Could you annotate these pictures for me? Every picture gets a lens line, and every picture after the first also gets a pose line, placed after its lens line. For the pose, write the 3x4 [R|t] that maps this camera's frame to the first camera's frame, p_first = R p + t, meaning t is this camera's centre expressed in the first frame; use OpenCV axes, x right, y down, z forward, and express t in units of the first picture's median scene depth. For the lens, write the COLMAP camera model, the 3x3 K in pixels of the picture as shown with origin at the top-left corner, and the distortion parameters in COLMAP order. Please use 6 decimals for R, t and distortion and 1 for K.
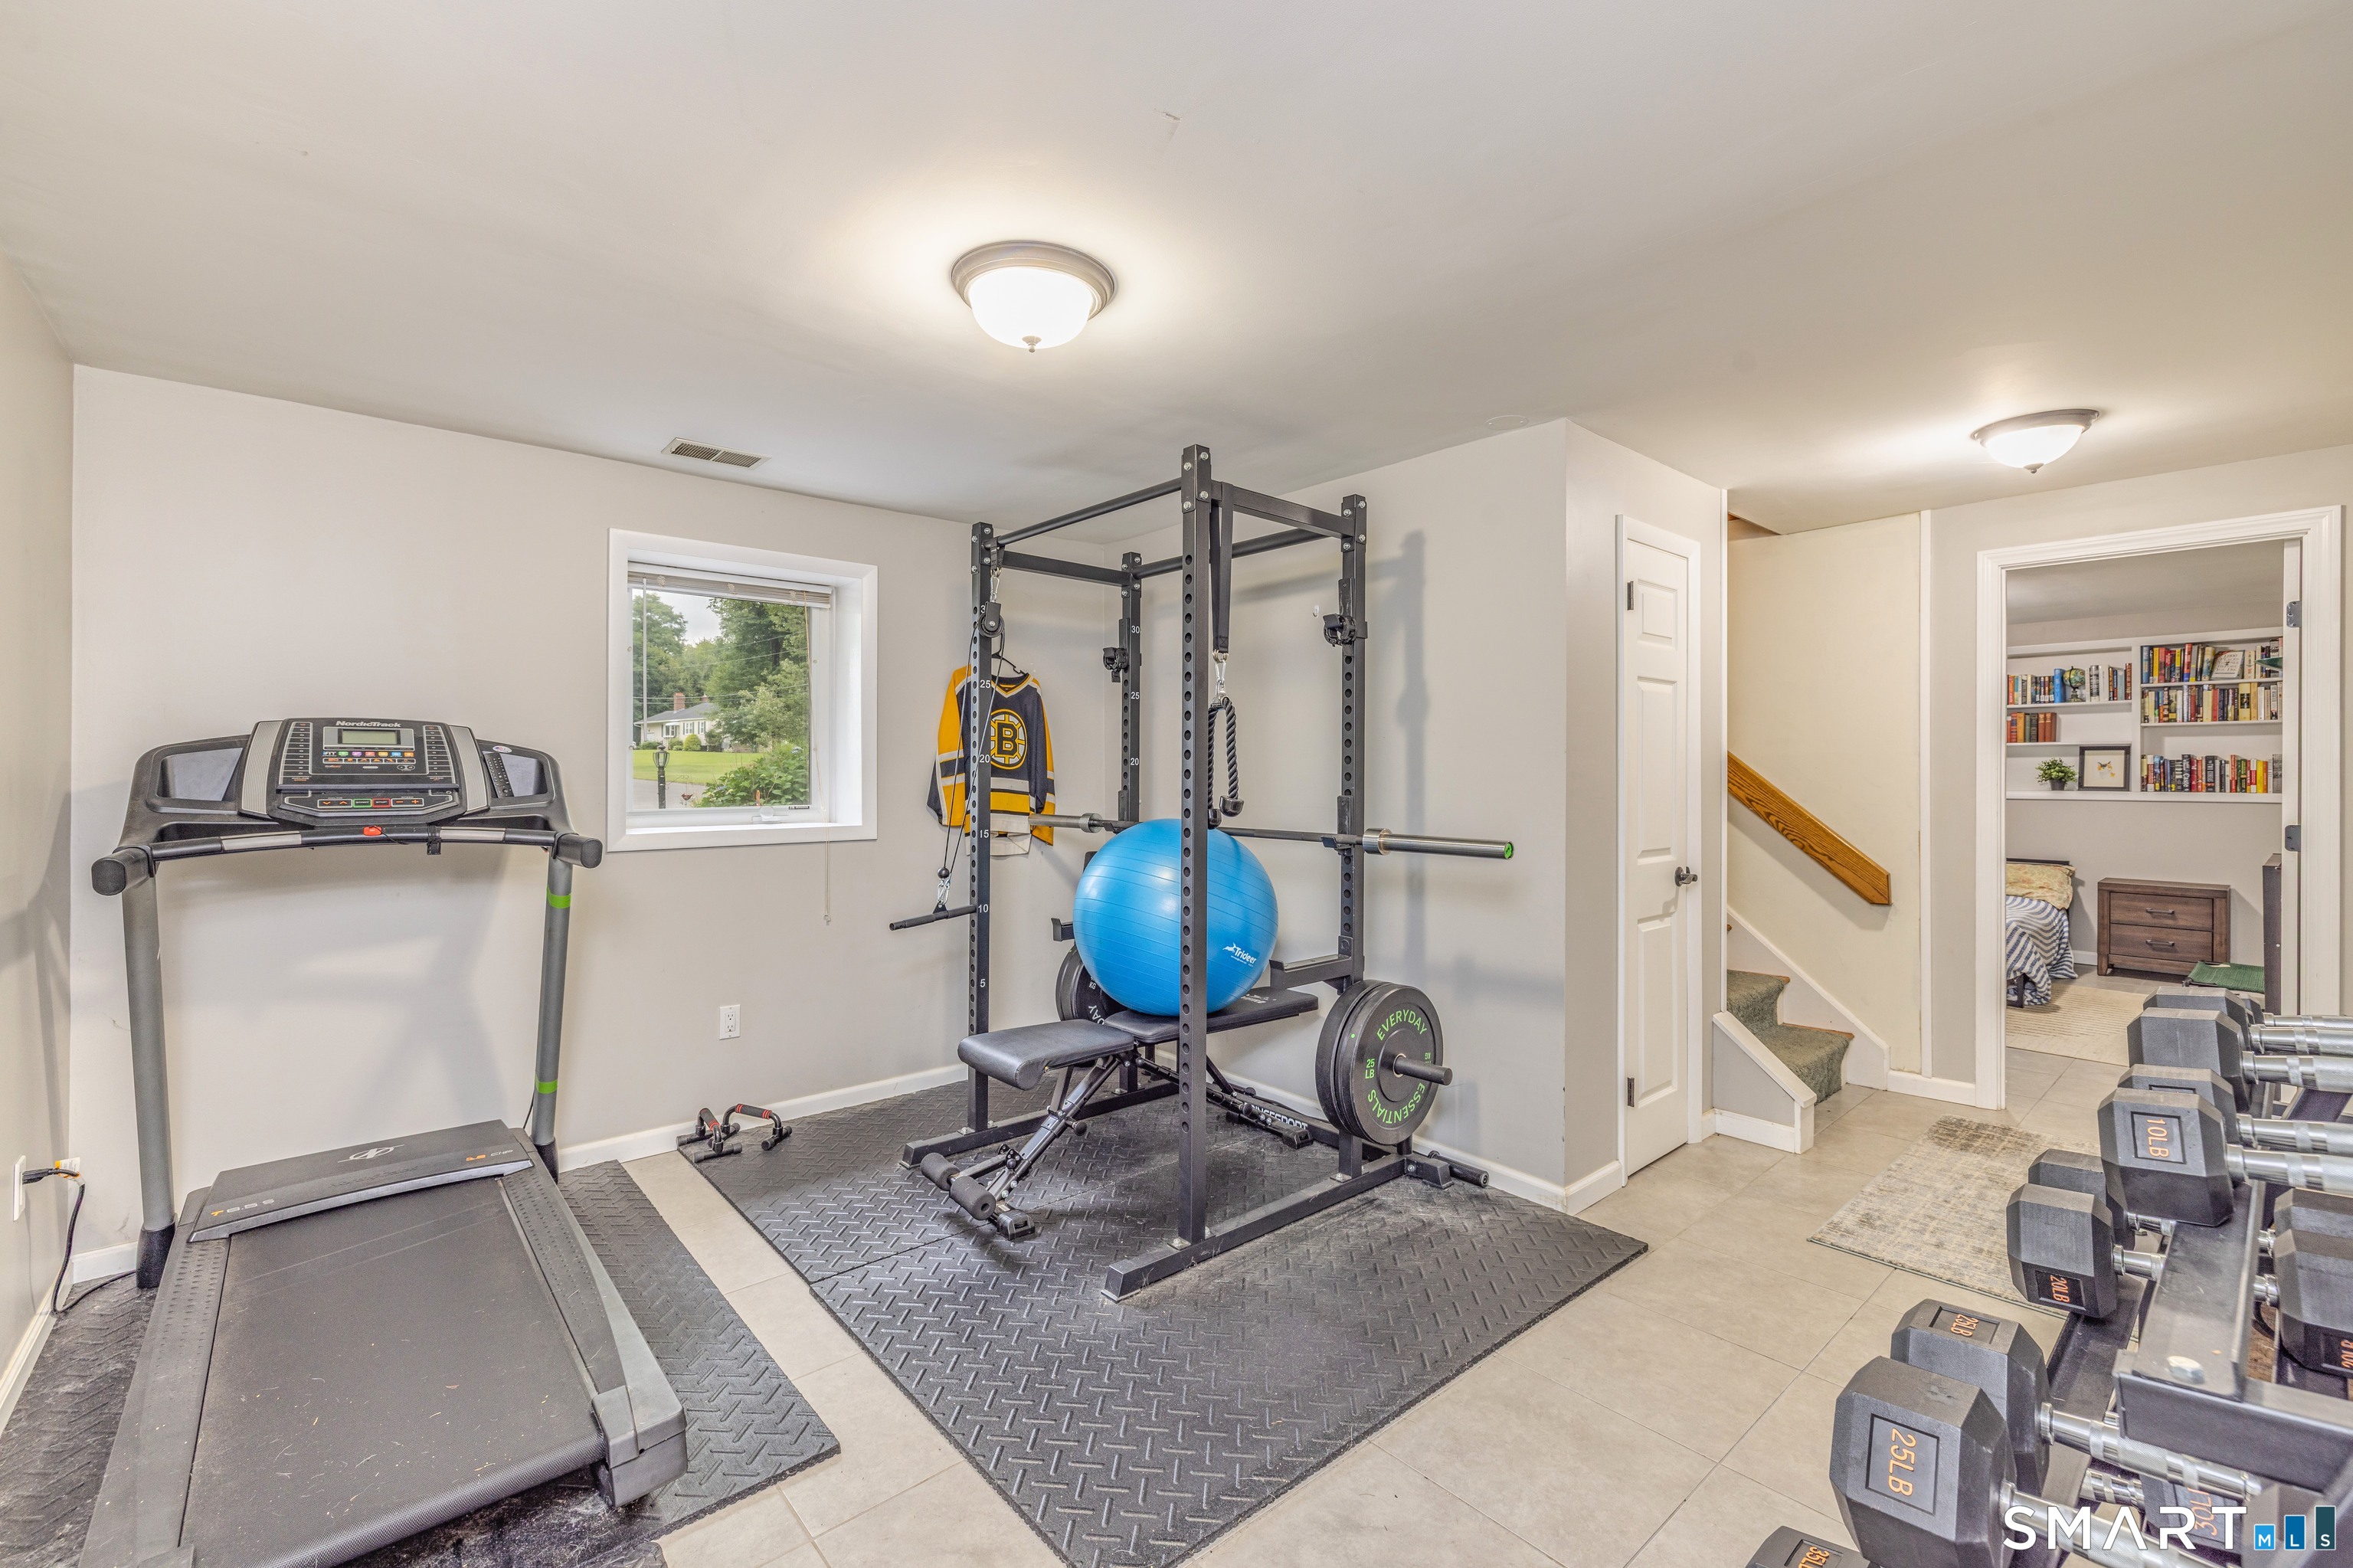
lens RADIAL K [[993.8, 0, 1150.7], [0, 993.8, 775.2], [0, 0, 1]] dist [-0.000077, 0.000655]
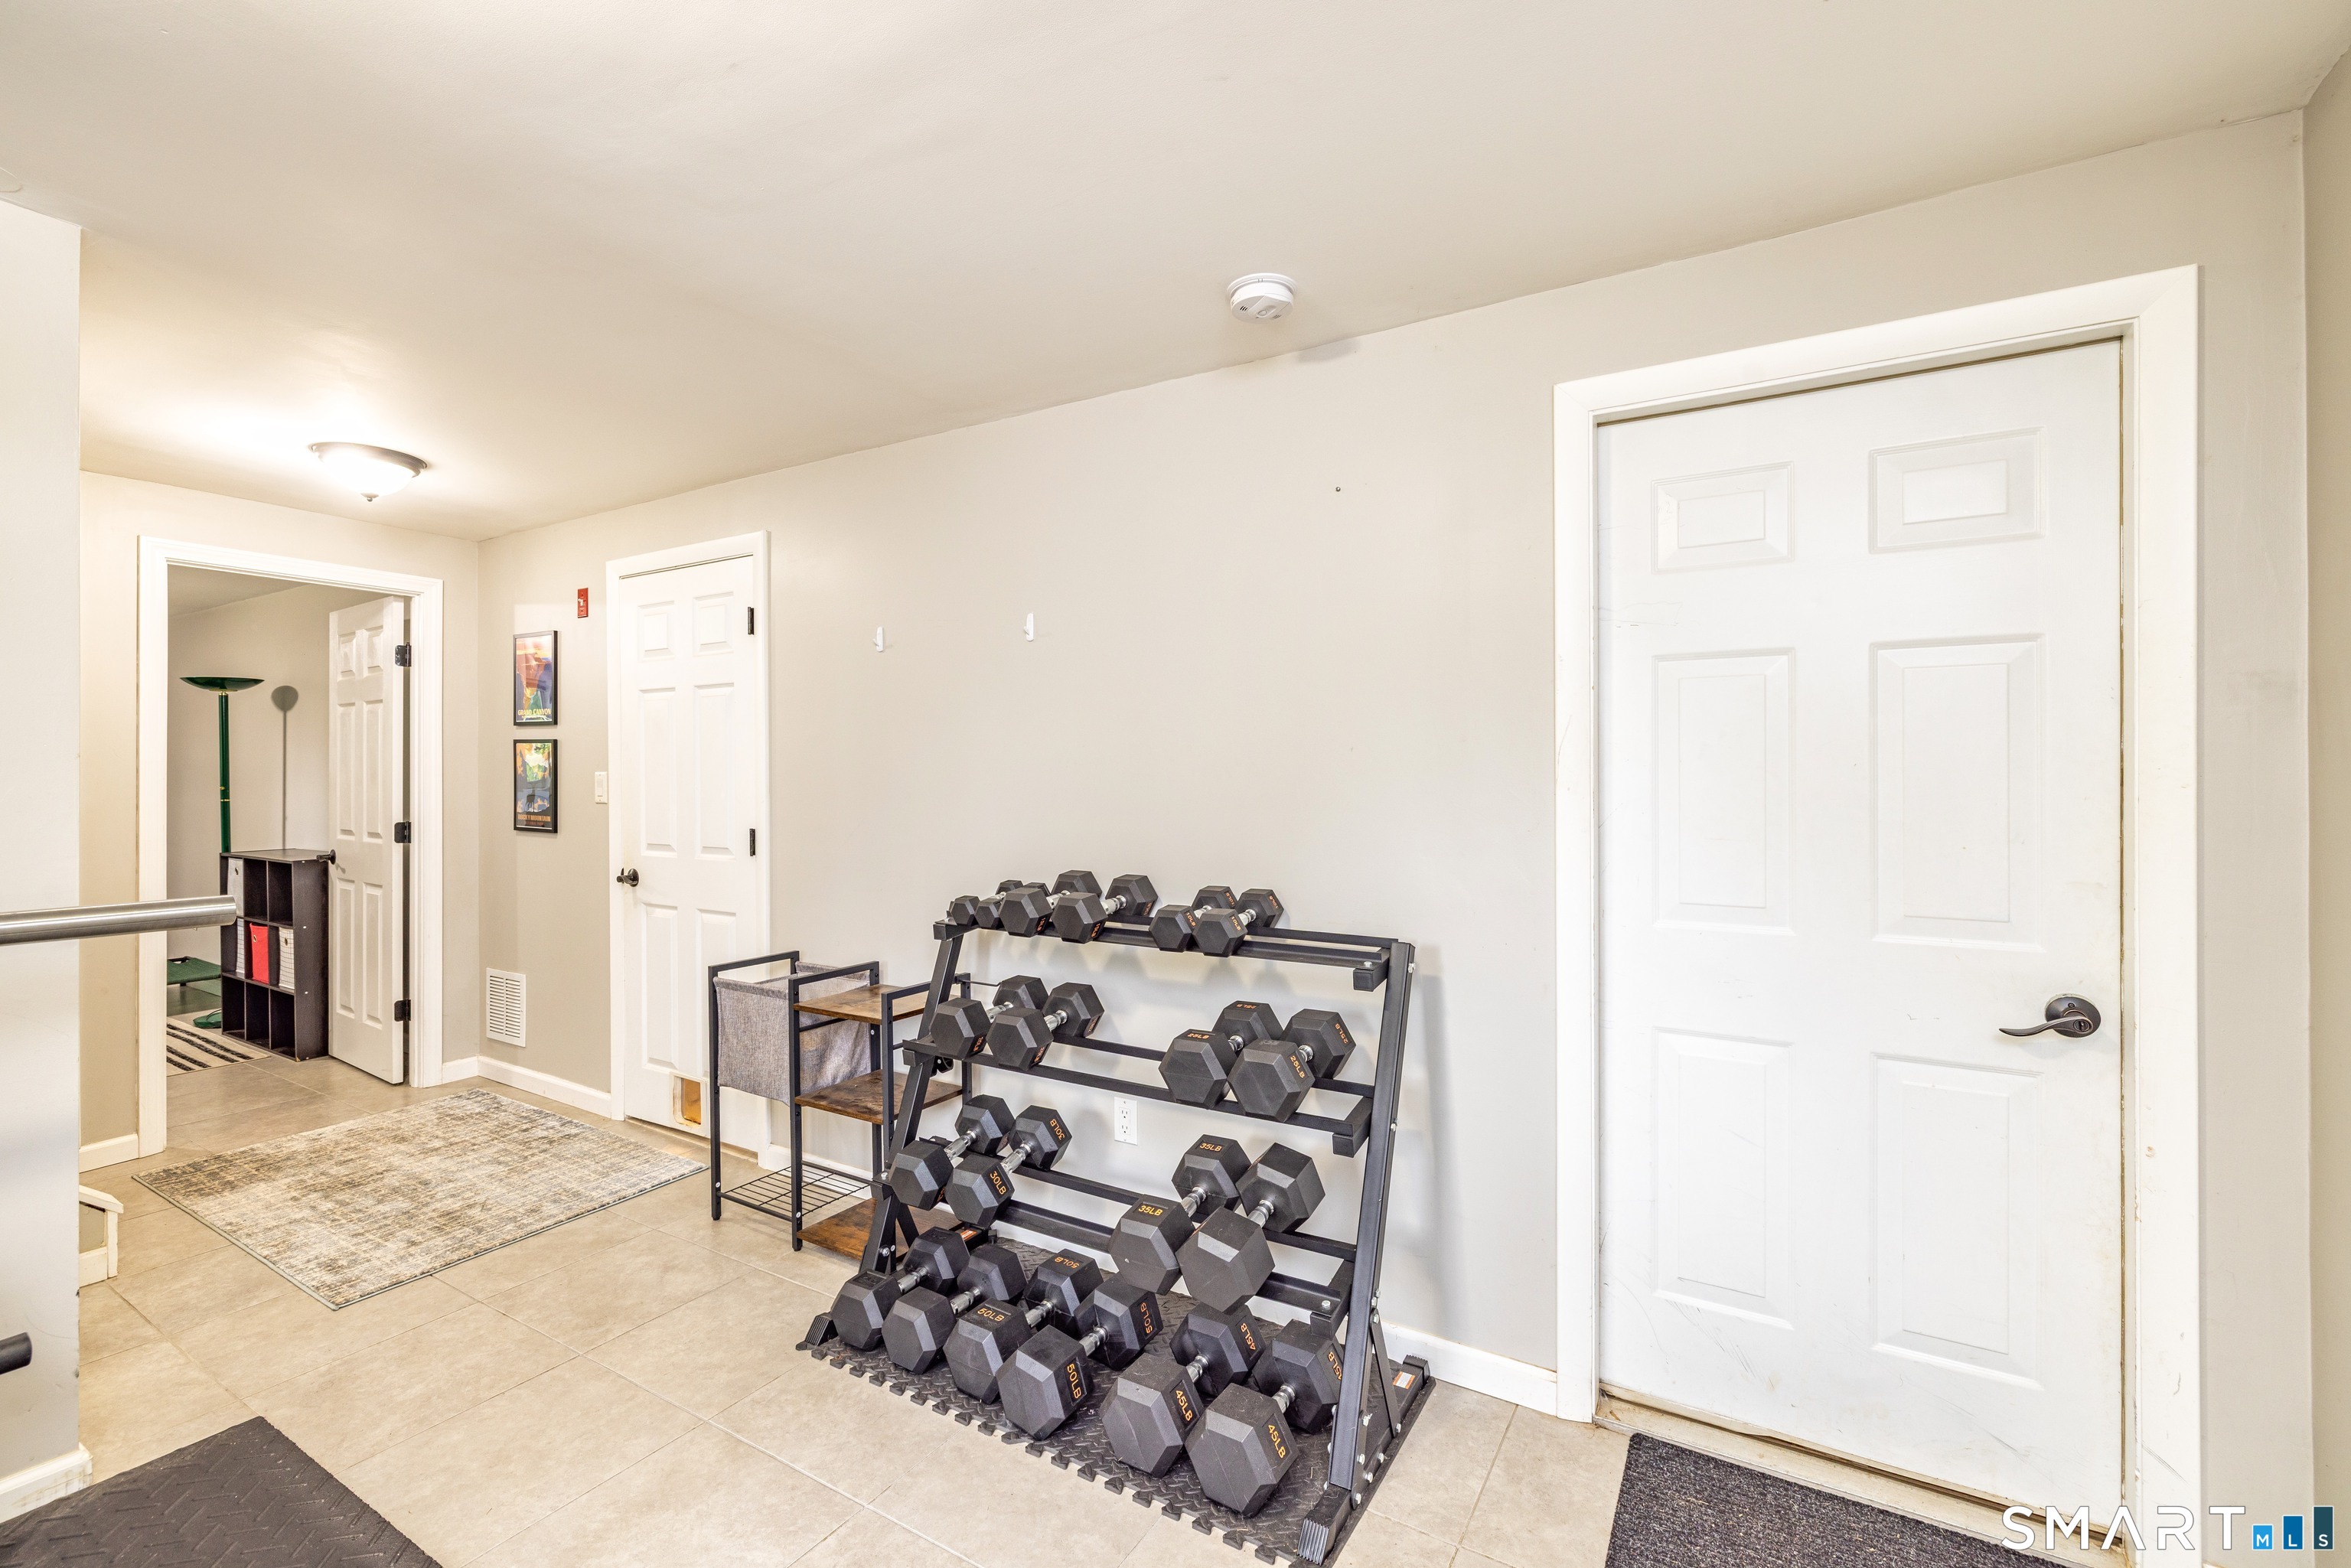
lens RADIAL K [[992.9, 0, 1163.3], [0, 992.9, 776.7], [0, 0, 1]] dist [-0.000077, 0.000655]
pose [[-0.325296, -0.003682, 0.945605, -0.394303], [0.001679, 0.999989, 0.004471, -0.010393], [-0.945611, 0.003042, -0.325286, 0.557909]]
